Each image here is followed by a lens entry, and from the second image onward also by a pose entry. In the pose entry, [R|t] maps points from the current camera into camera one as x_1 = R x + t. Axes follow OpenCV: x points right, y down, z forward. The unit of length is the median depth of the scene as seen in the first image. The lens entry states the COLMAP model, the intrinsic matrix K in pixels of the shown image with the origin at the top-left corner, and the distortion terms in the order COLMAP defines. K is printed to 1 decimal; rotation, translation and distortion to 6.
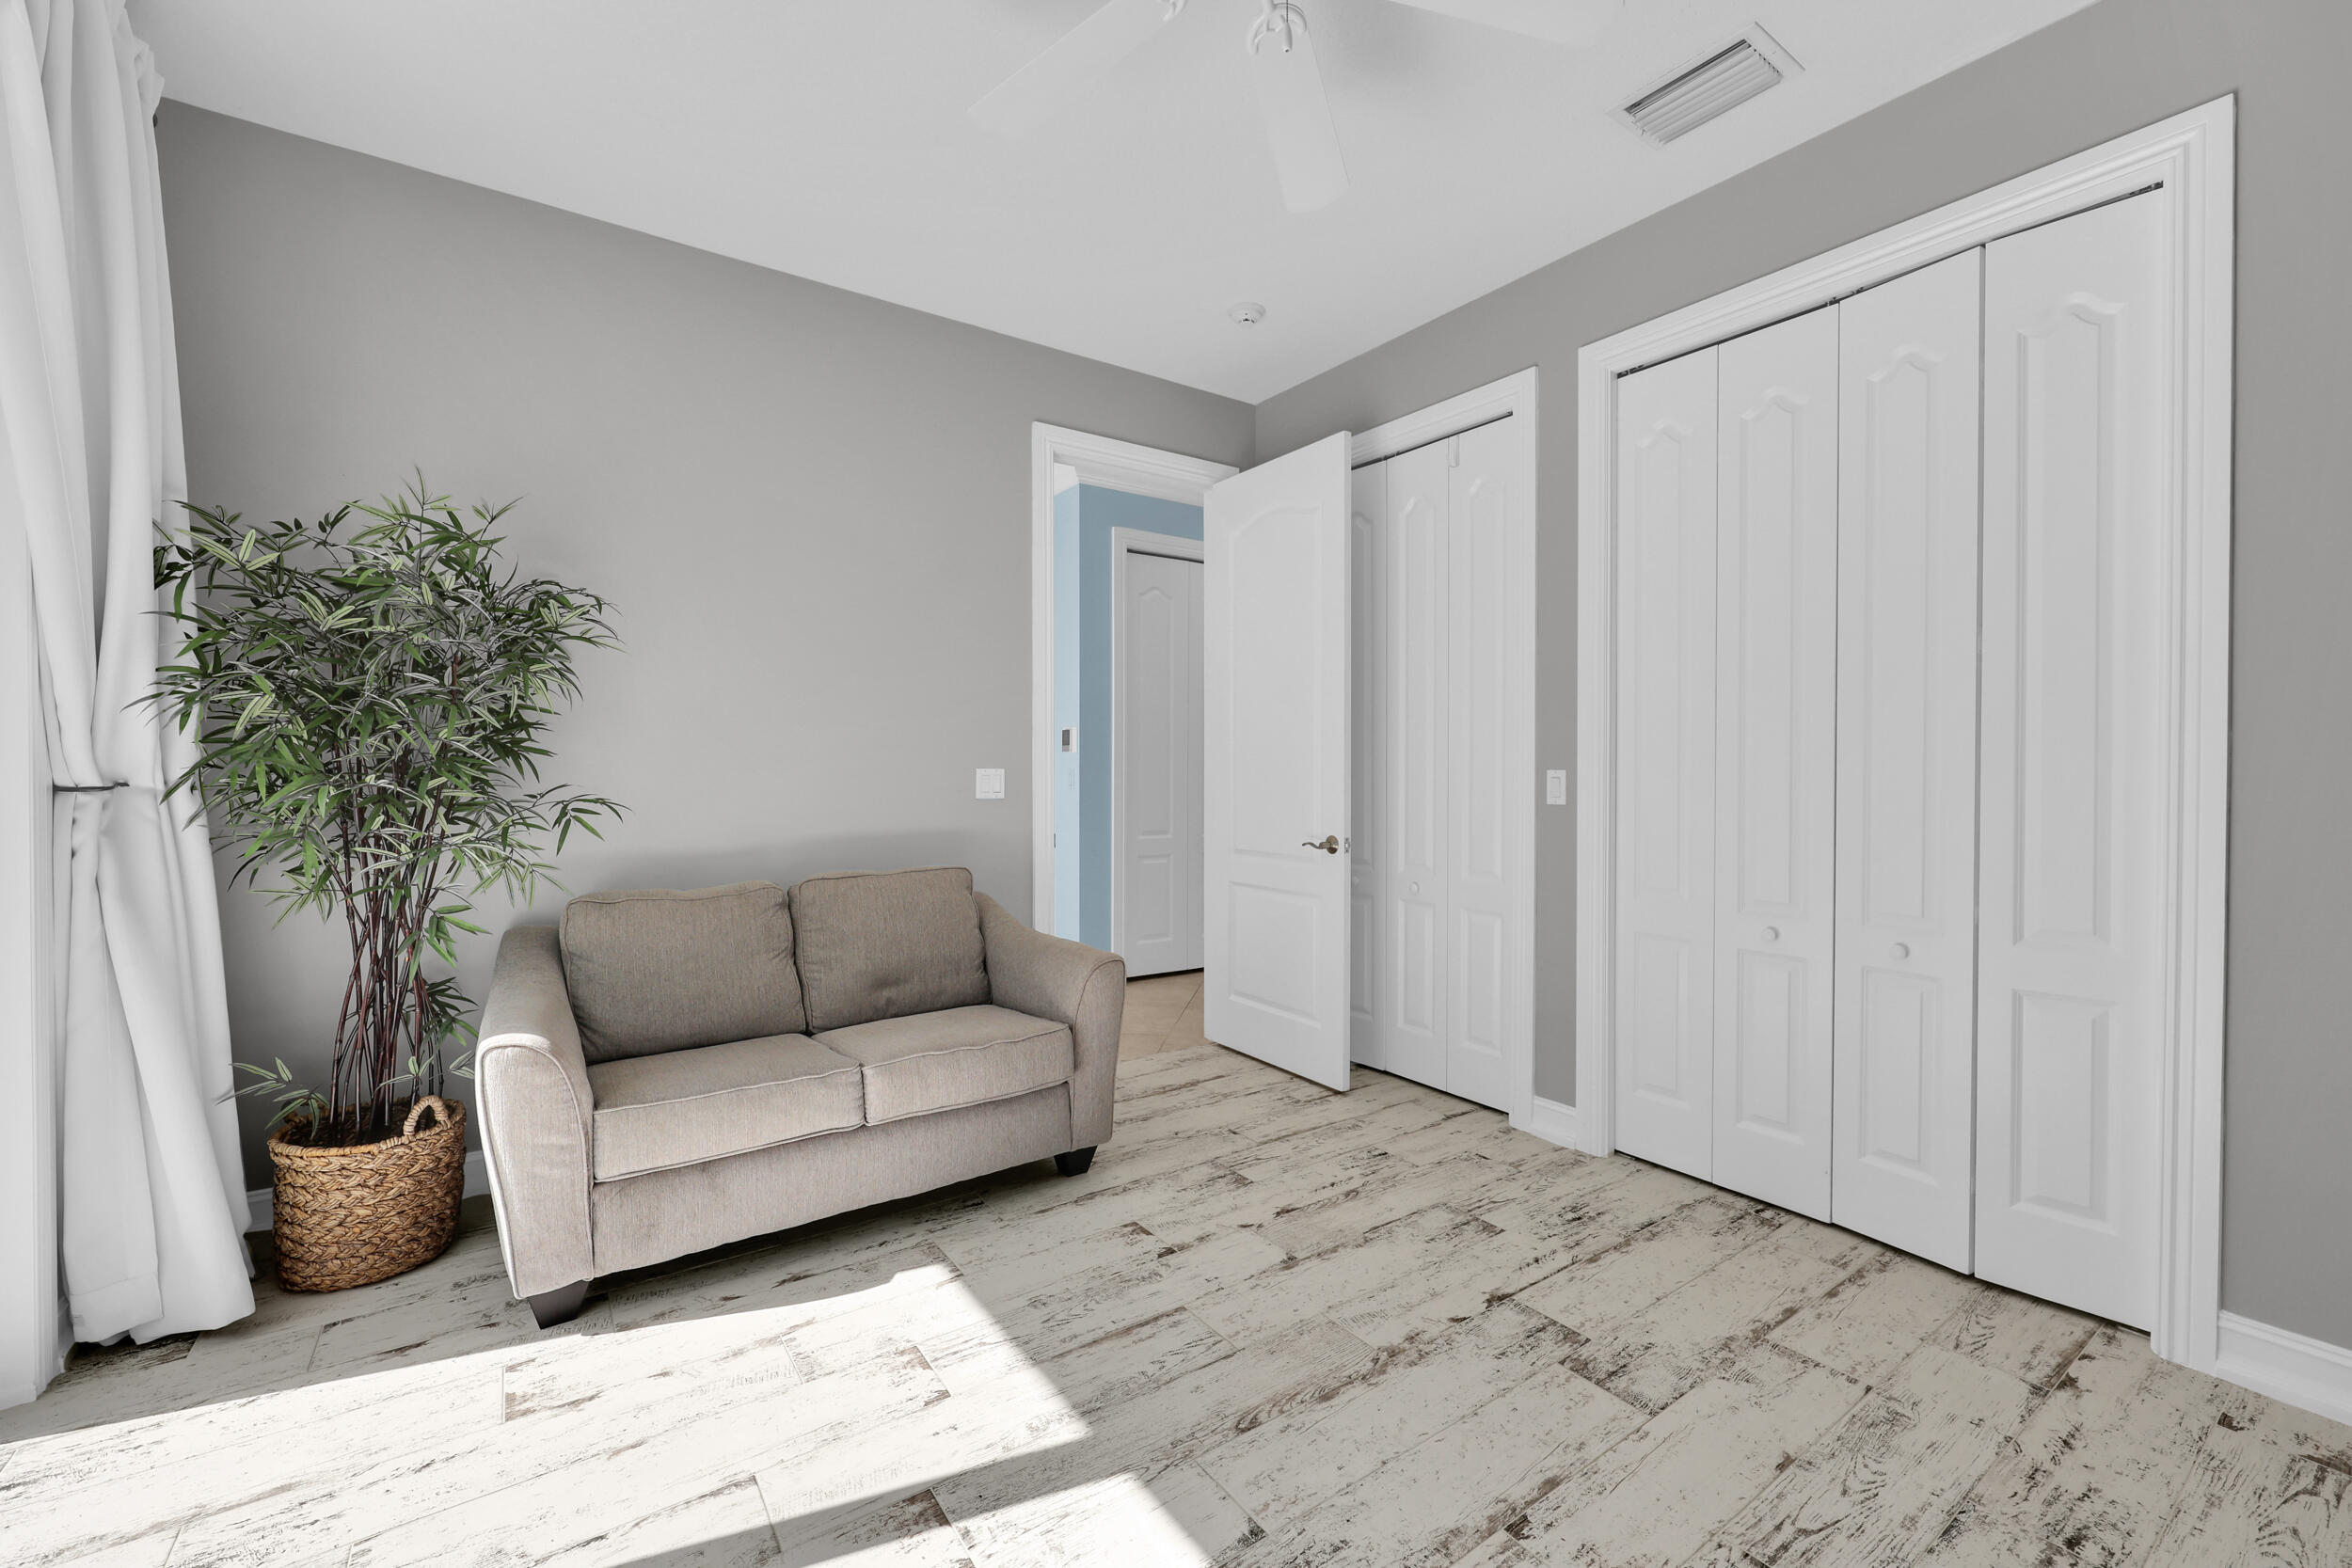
lens RADIAL K [[956.0, 0, 1171.3], [0, 956.0, 778.6], [0, 0, 1]] dist [0.001124, 0.000239]
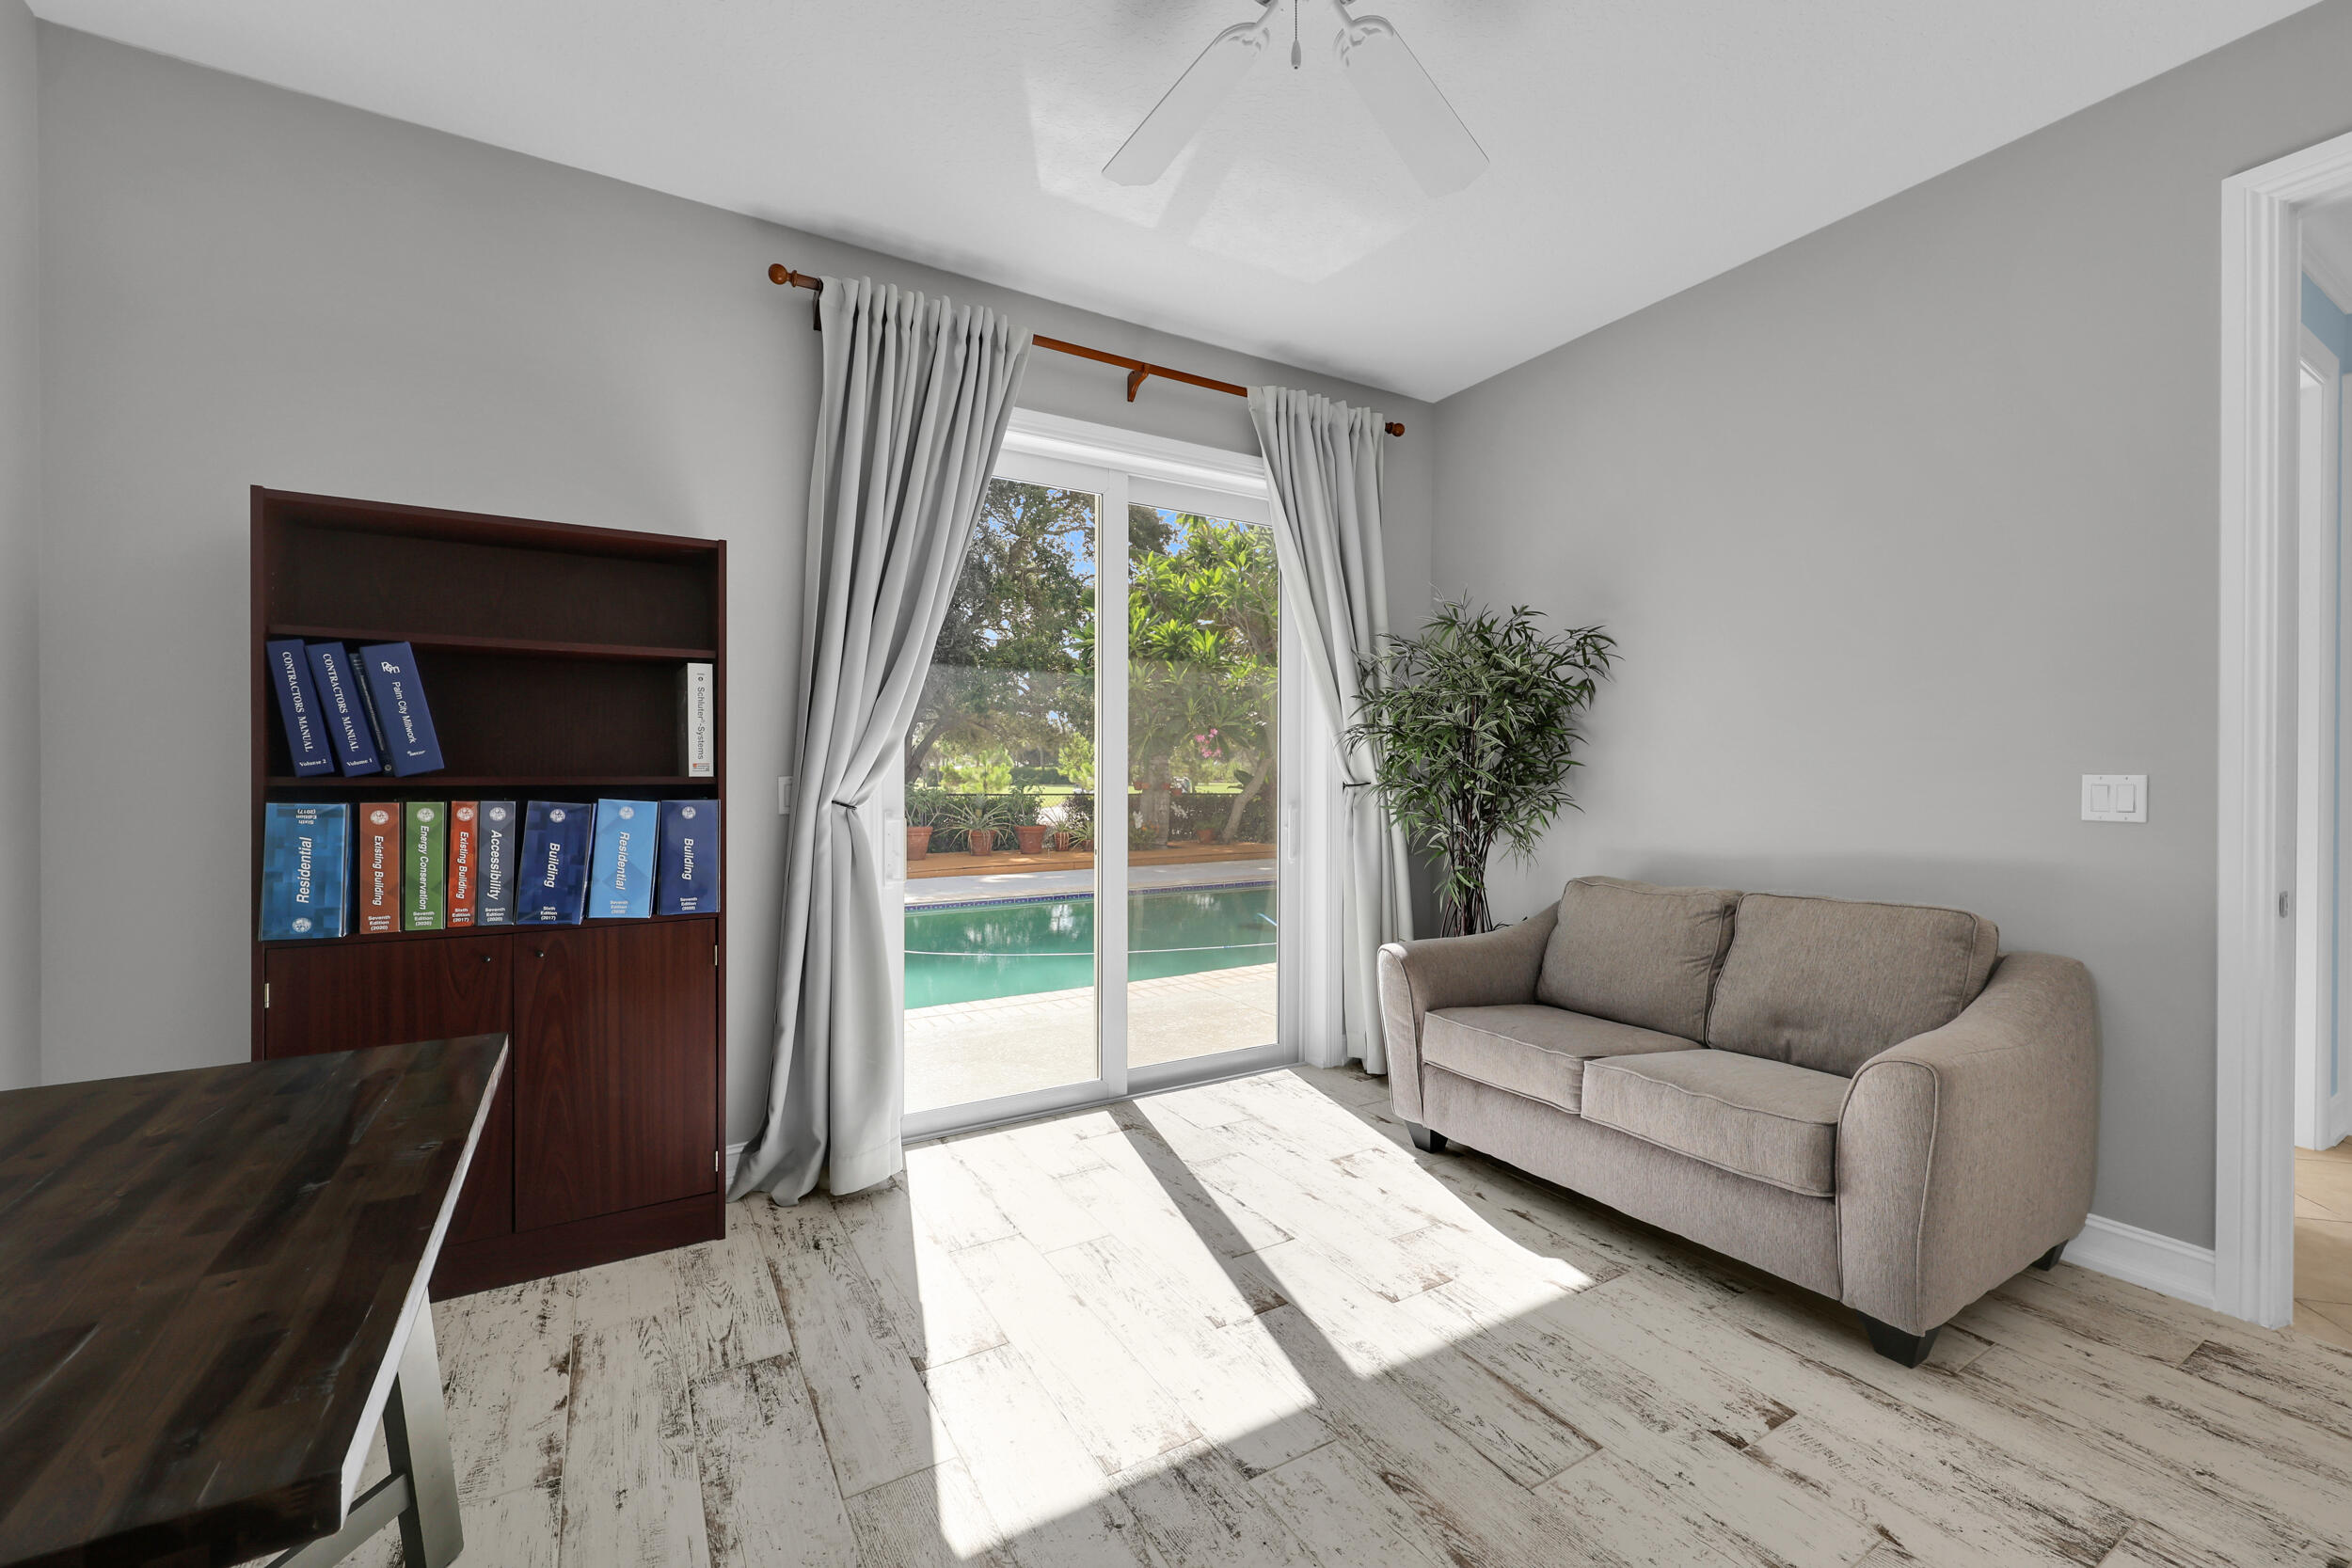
lens RADIAL K [[956.0, 0, 1173.2], [0, 956.0, 778.4], [0, 0, 1]] dist [0.001124, 0.000239]
pose [[-0.076972, 0.000637, -0.997033, 0.848590], [-0.011299, 0.999935, 0.001511, -0.002887], [0.996969, 0.011382, -0.076960, 0.709809]]
